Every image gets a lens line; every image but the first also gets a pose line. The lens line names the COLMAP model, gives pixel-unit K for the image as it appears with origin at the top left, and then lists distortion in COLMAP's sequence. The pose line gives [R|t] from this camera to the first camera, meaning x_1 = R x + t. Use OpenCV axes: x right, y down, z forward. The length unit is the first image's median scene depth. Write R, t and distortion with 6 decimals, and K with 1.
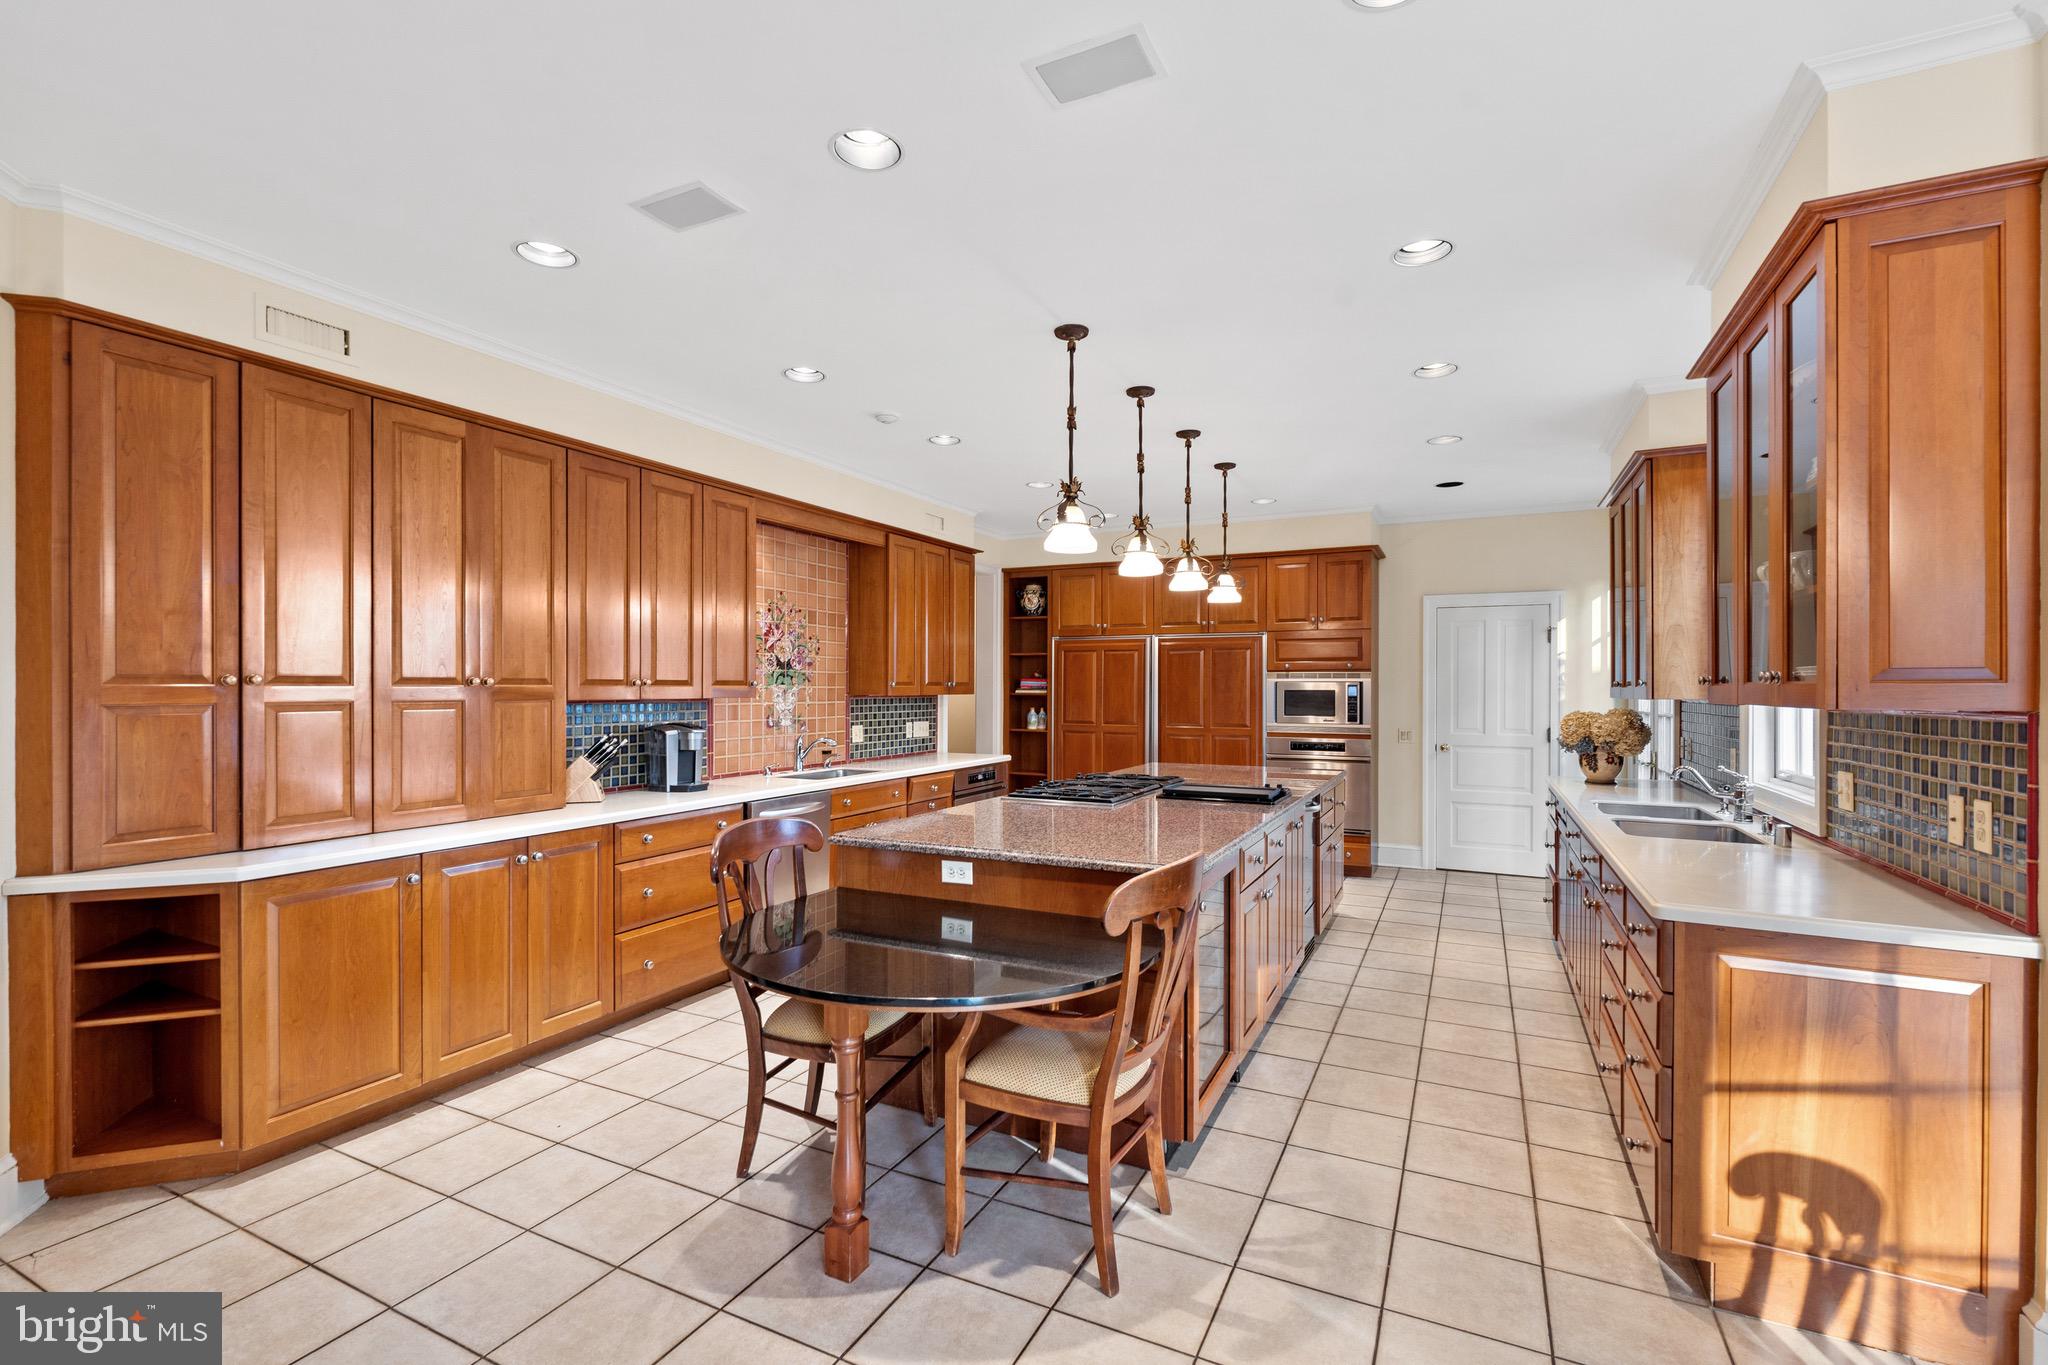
lens RADIAL K [[915.8, 0, 1045.7], [0, 915.8, 681.0], [0, 0, 1]] dist [-0.005154, 0.000057]
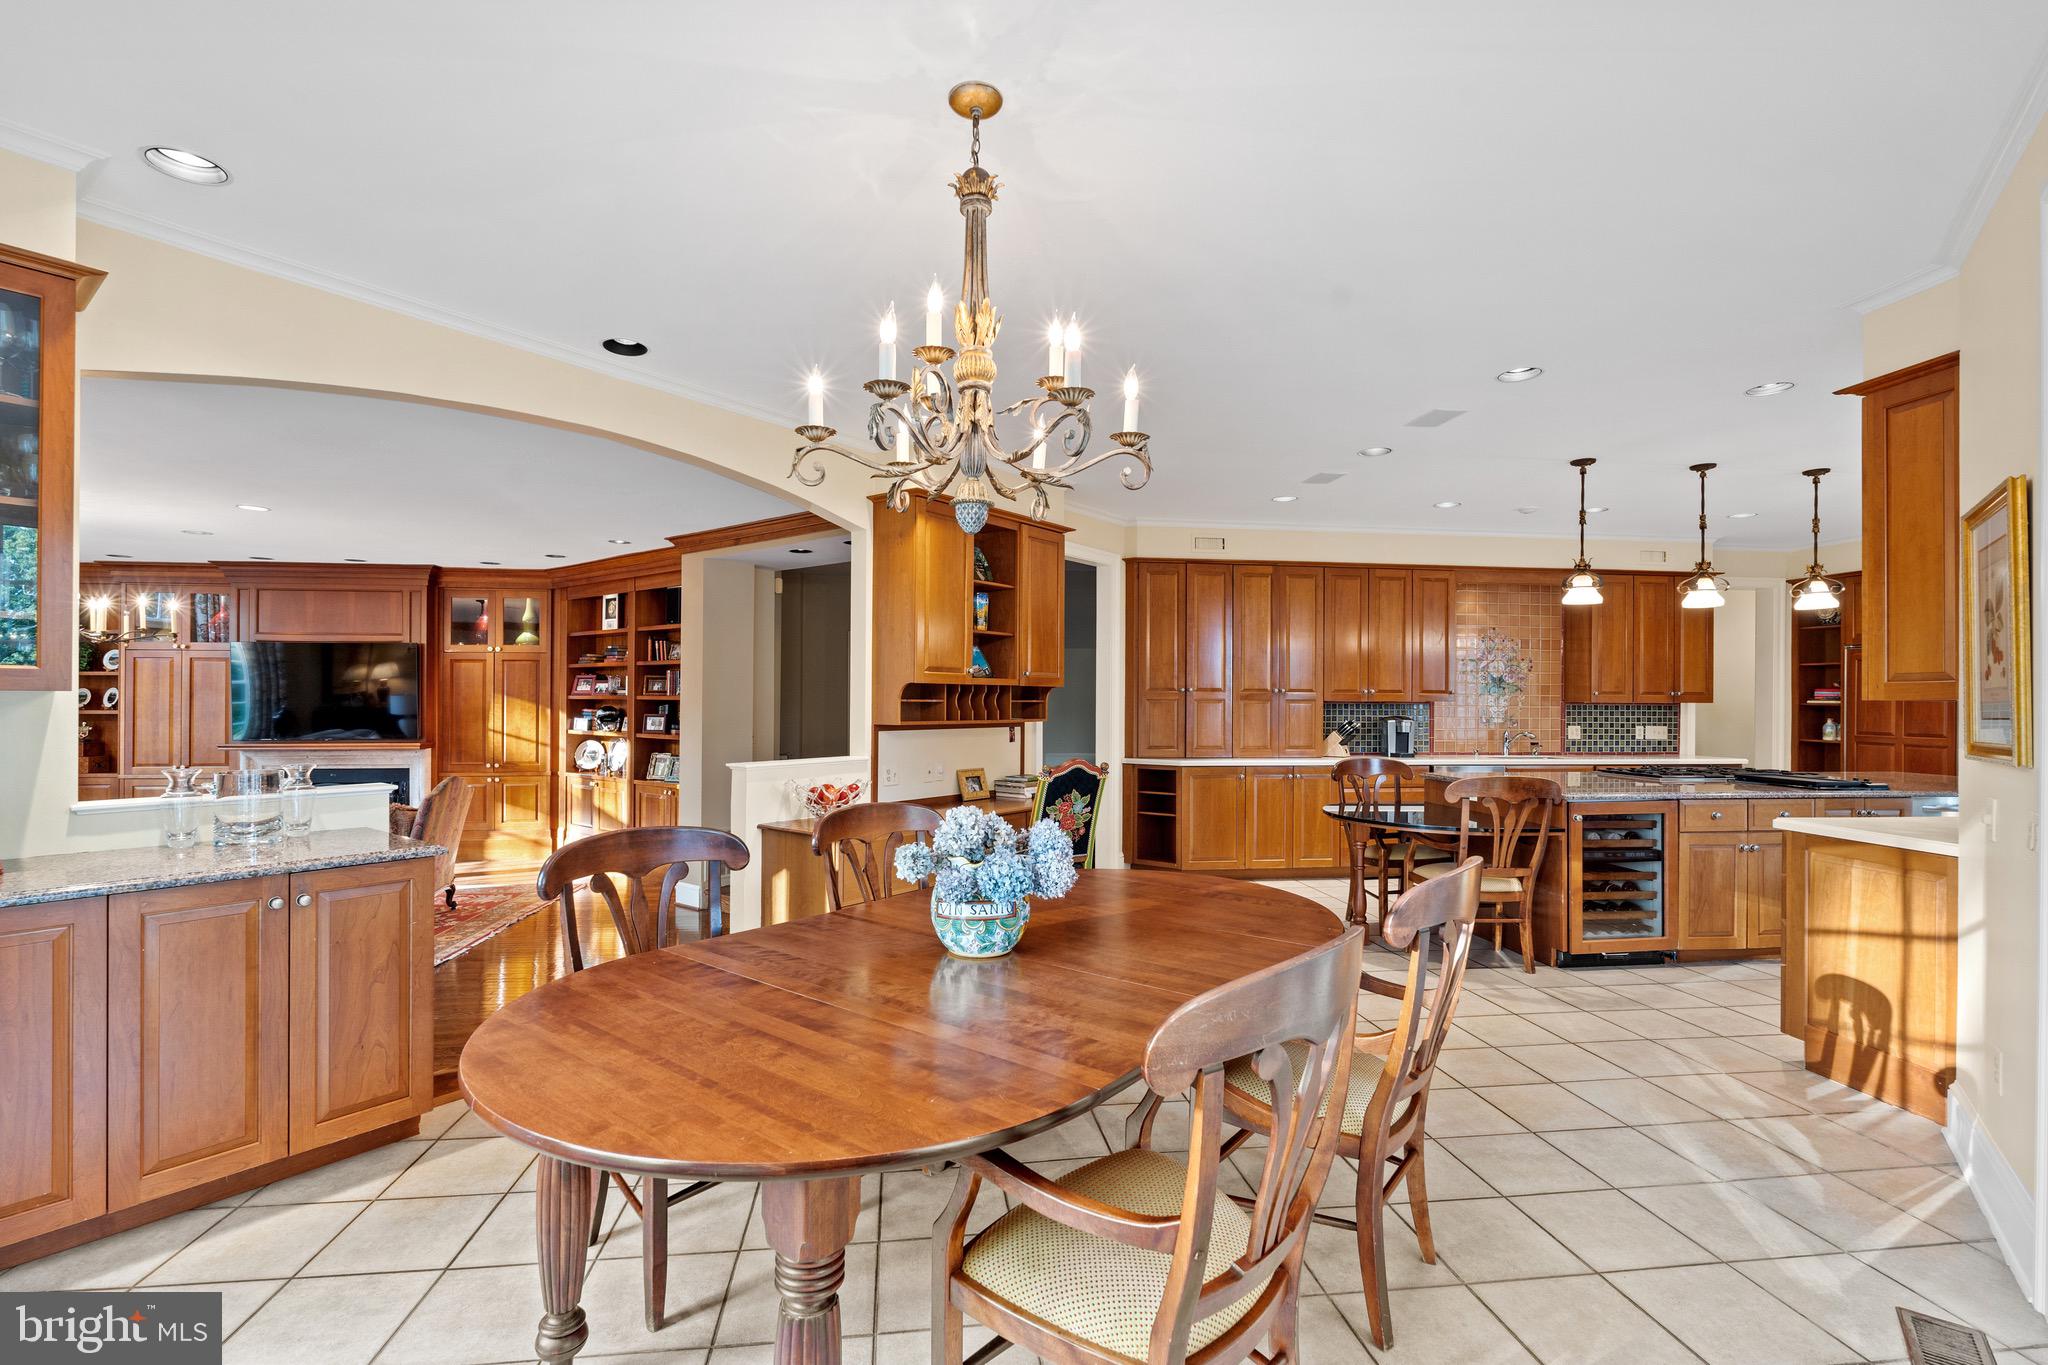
lens RADIAL K [[875.2, 0, 1035.8], [0, 875.2, 698.8], [0, 0, 1]] dist [-0.015697, 0.000563]
pose [[0.557446, -0.004076, -0.830203, 0.598895], [0.002656, 0.999992, -0.003126, 0.019724], [0.830209, -0.000463, 0.557452, -0.466370]]
